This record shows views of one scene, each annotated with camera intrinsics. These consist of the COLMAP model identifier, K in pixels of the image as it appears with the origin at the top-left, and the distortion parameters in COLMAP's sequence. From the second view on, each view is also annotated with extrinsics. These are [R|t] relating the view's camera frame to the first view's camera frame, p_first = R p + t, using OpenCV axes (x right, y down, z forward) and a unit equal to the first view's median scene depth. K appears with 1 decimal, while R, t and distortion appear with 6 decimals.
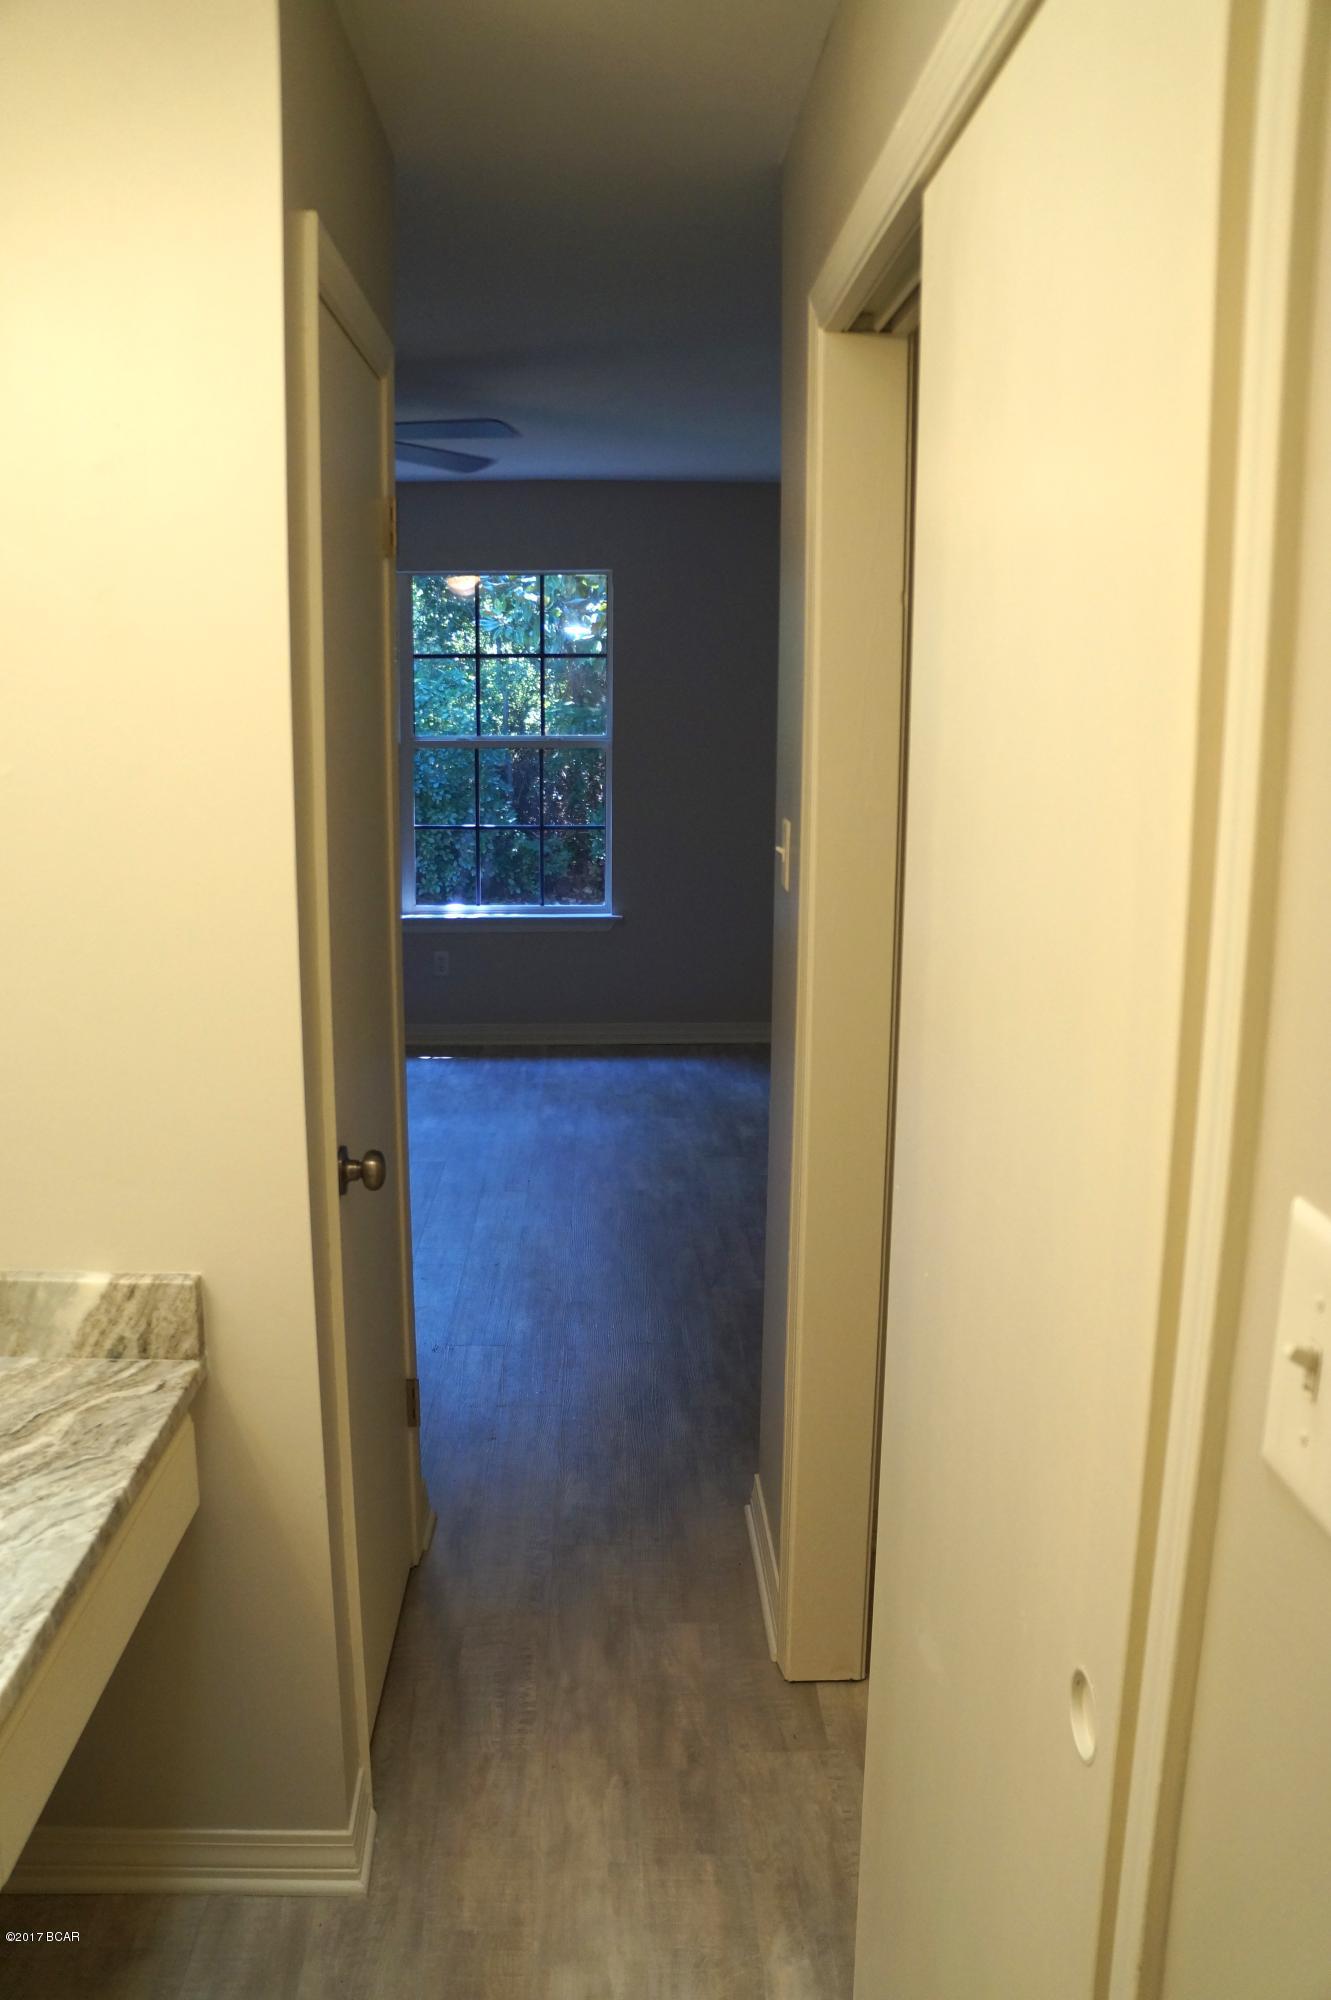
lens RADIAL K [[1601.8, 0, 665.9], [0, 1601.8, 1000.1], [0, 0, 1]] dist [-0.178851, 0.146420]
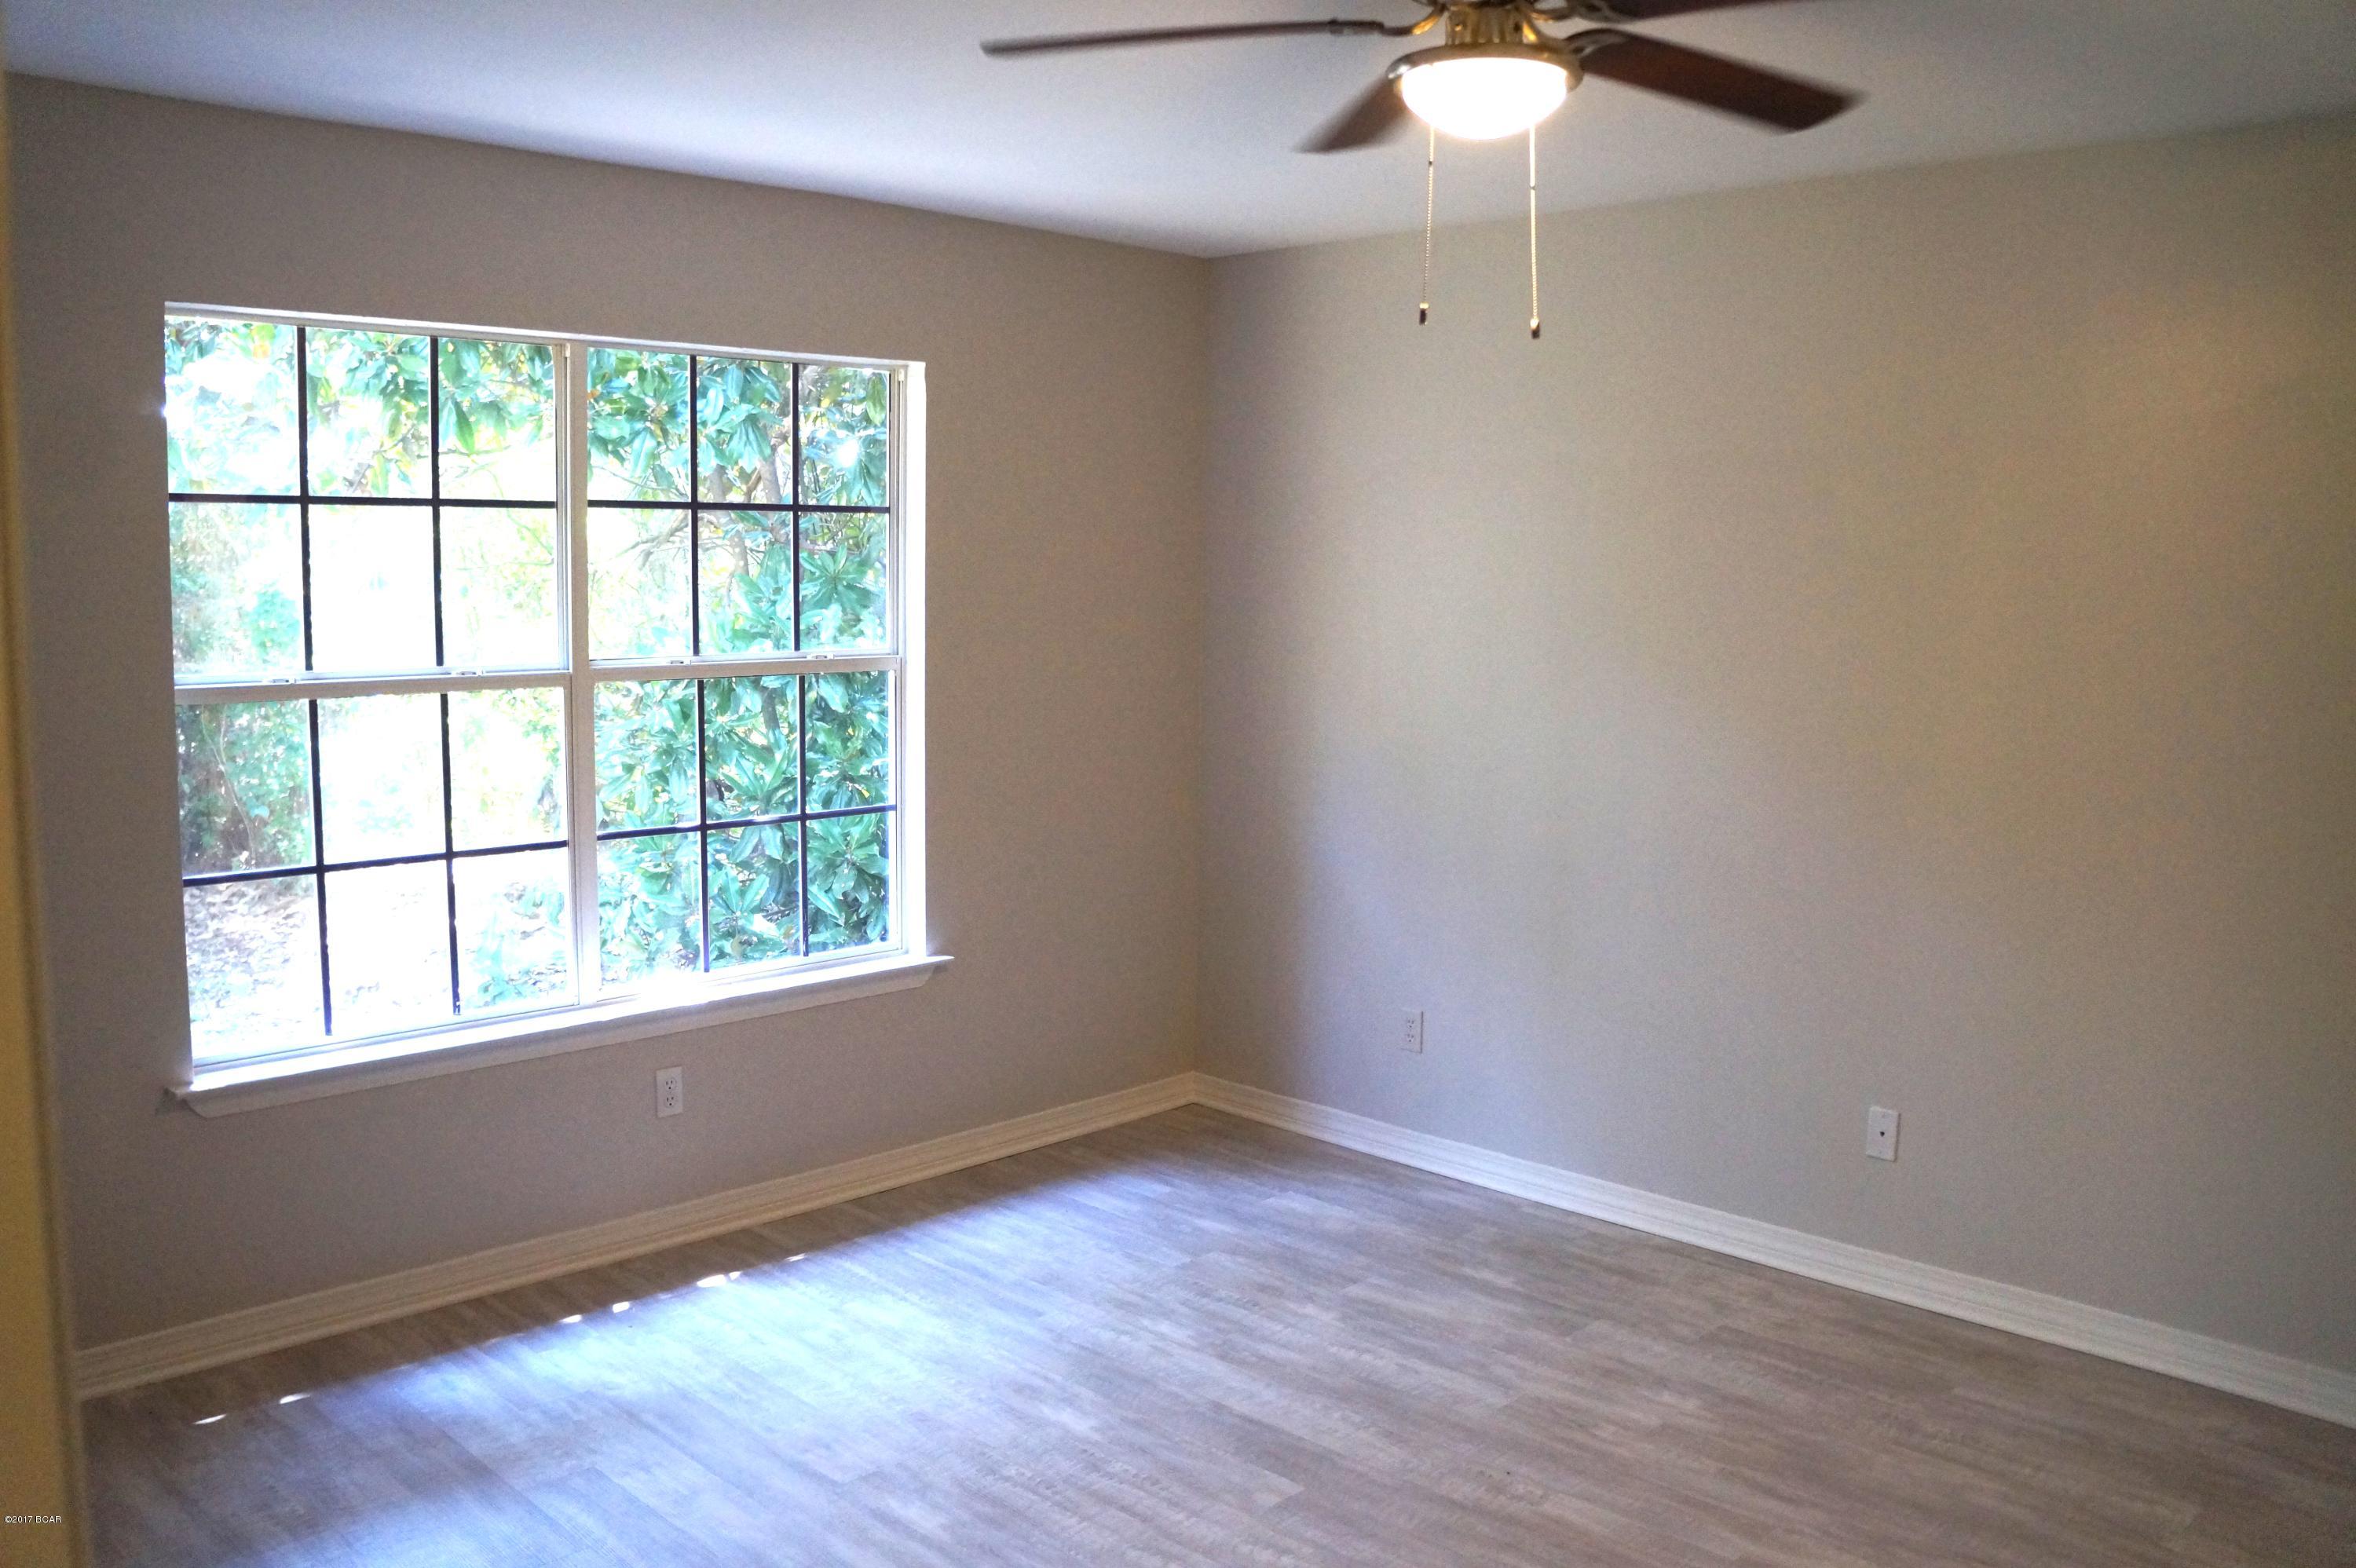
lens RADIAL K [[1886.7, 0, 1172.1], [0, 1886.7, 778.5], [0, 0, 1]] dist [-0.178851, 0.146420]
pose [[0.723232, -0.077677, 0.686223, -0.446050], [0.124496, 0.992040, -0.018916, -0.096137], [-0.679292, 0.099113, 0.727145, 0.453017]]
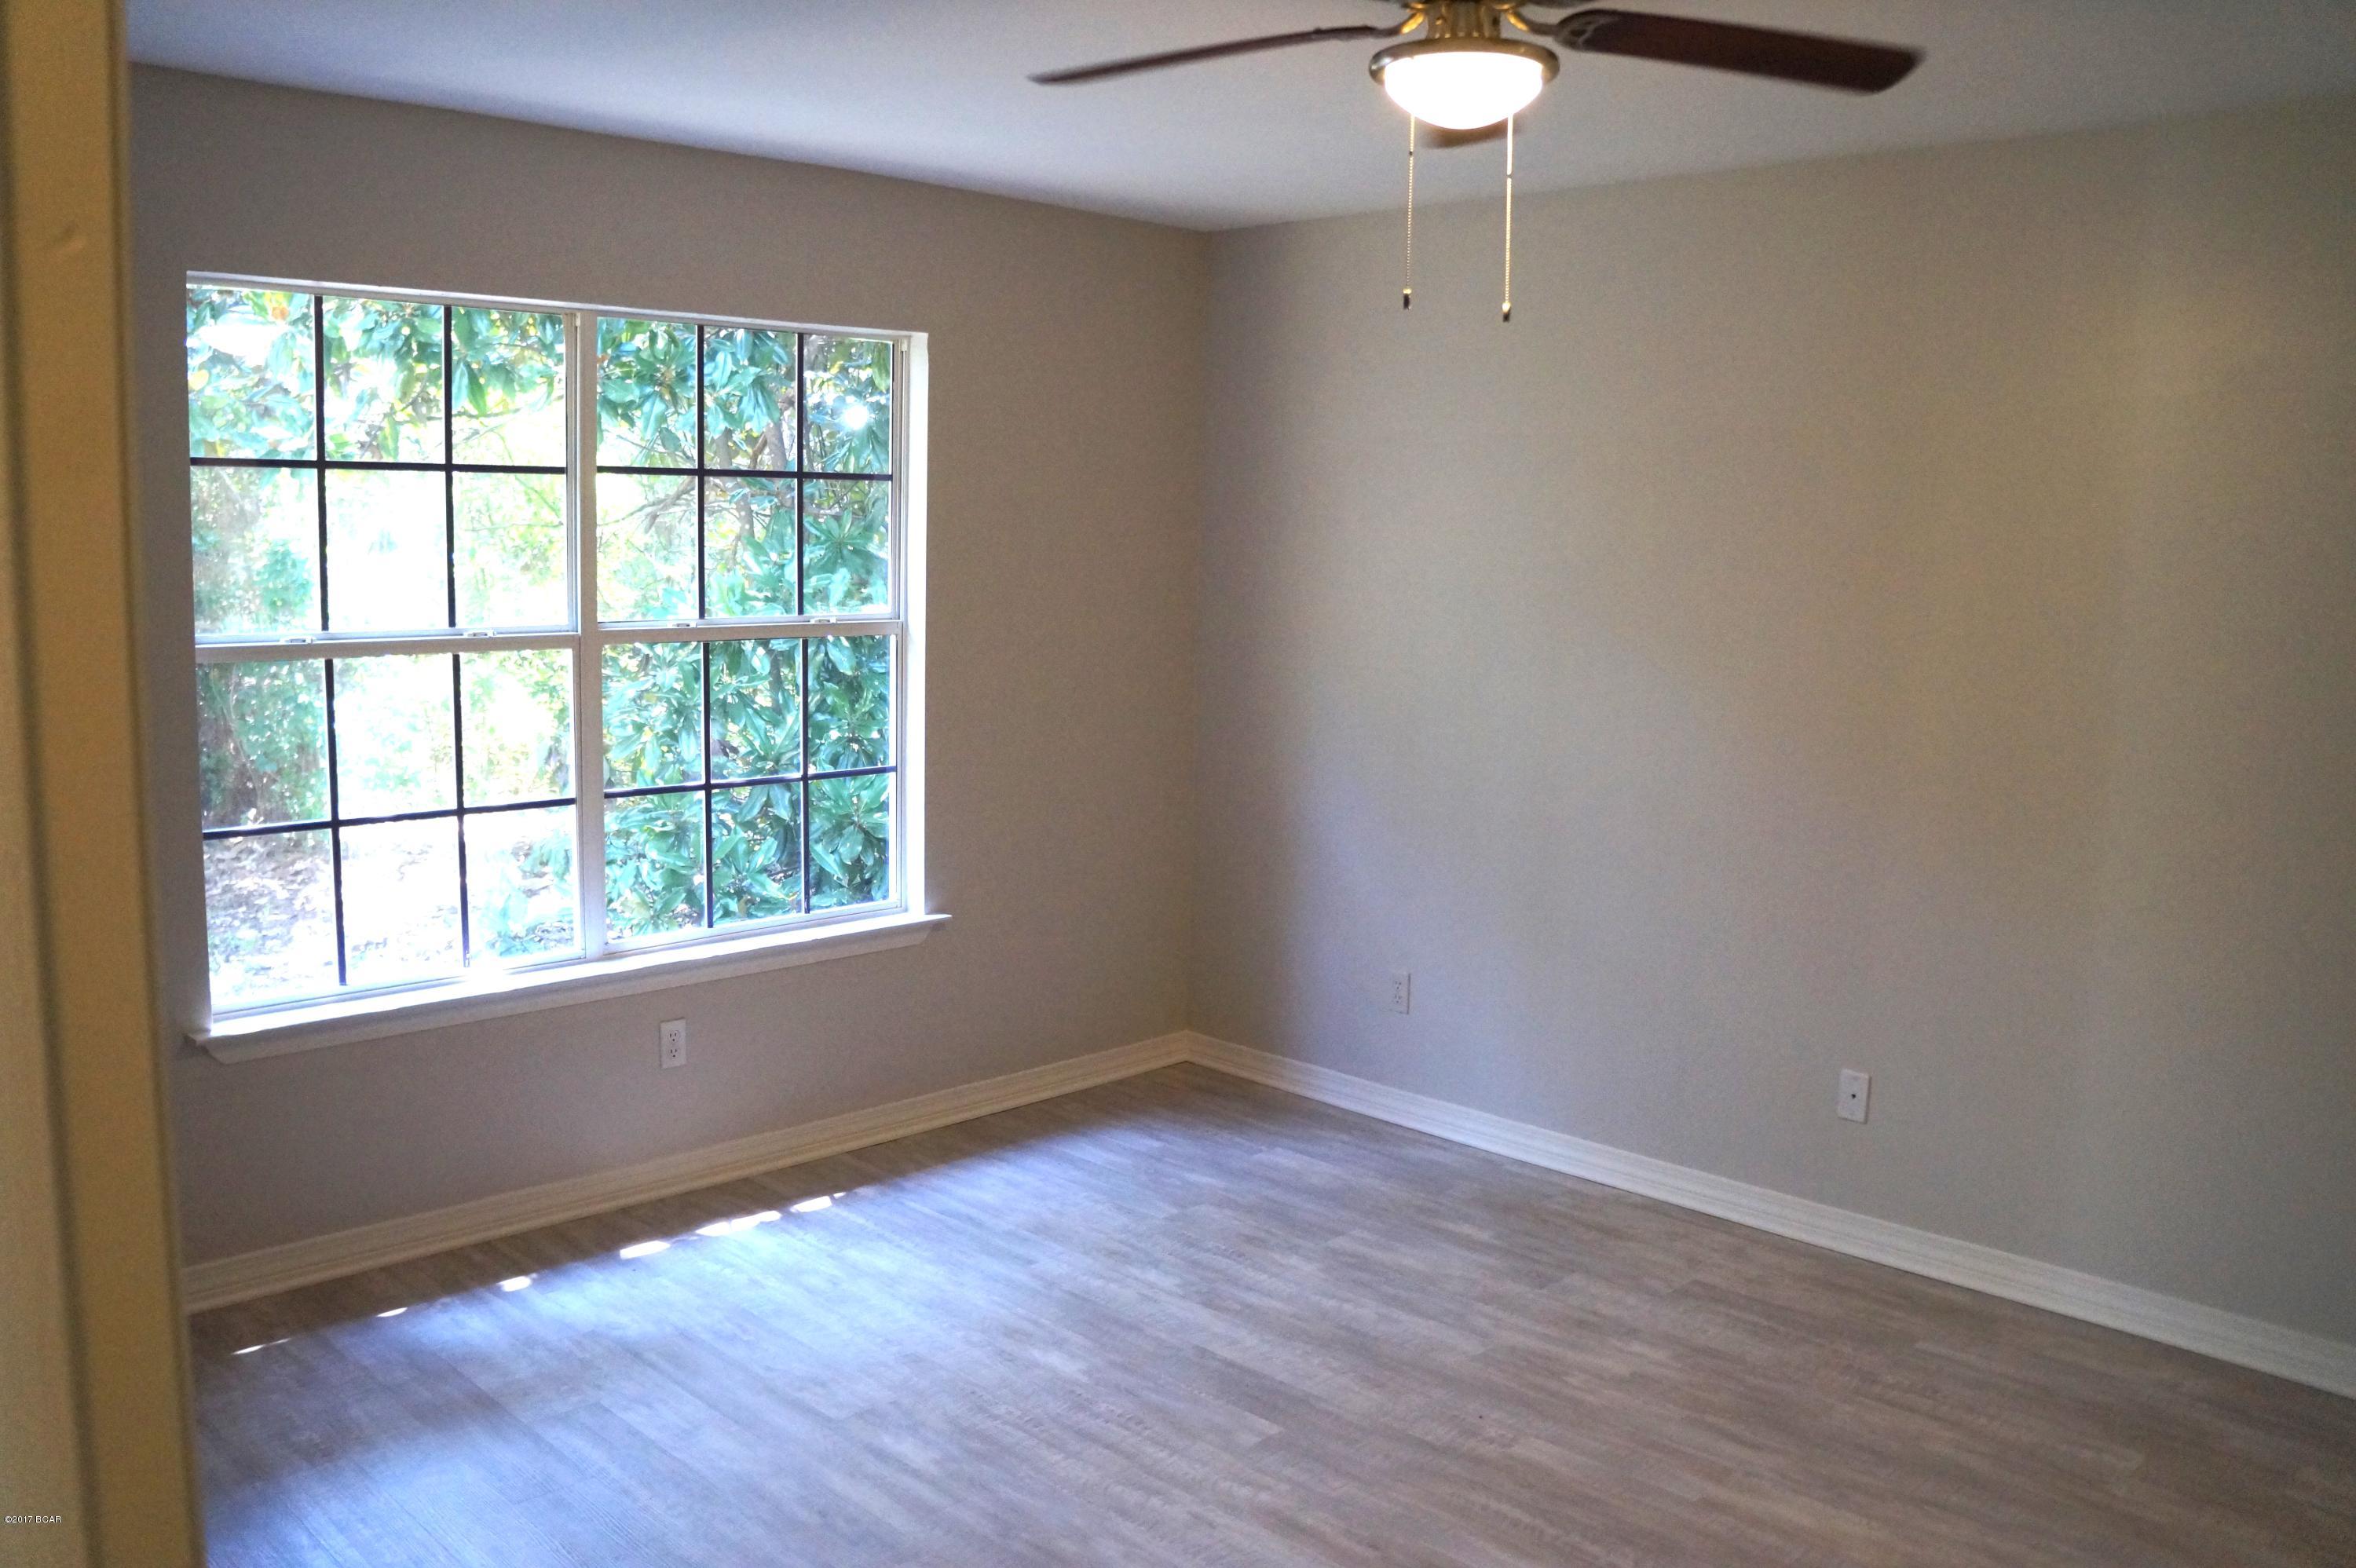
lens RADIAL K [[1886.7, 0, 1188.3], [0, 1886.7, 787.1], [0, 0, 1]] dist [-0.178851, 0.146420]
pose [[0.720589, -0.086330, 0.687966, -0.453263], [0.114929, 0.993365, 0.004275, -0.094919], [-0.683771, 0.075987, 0.725730, 0.438997]]
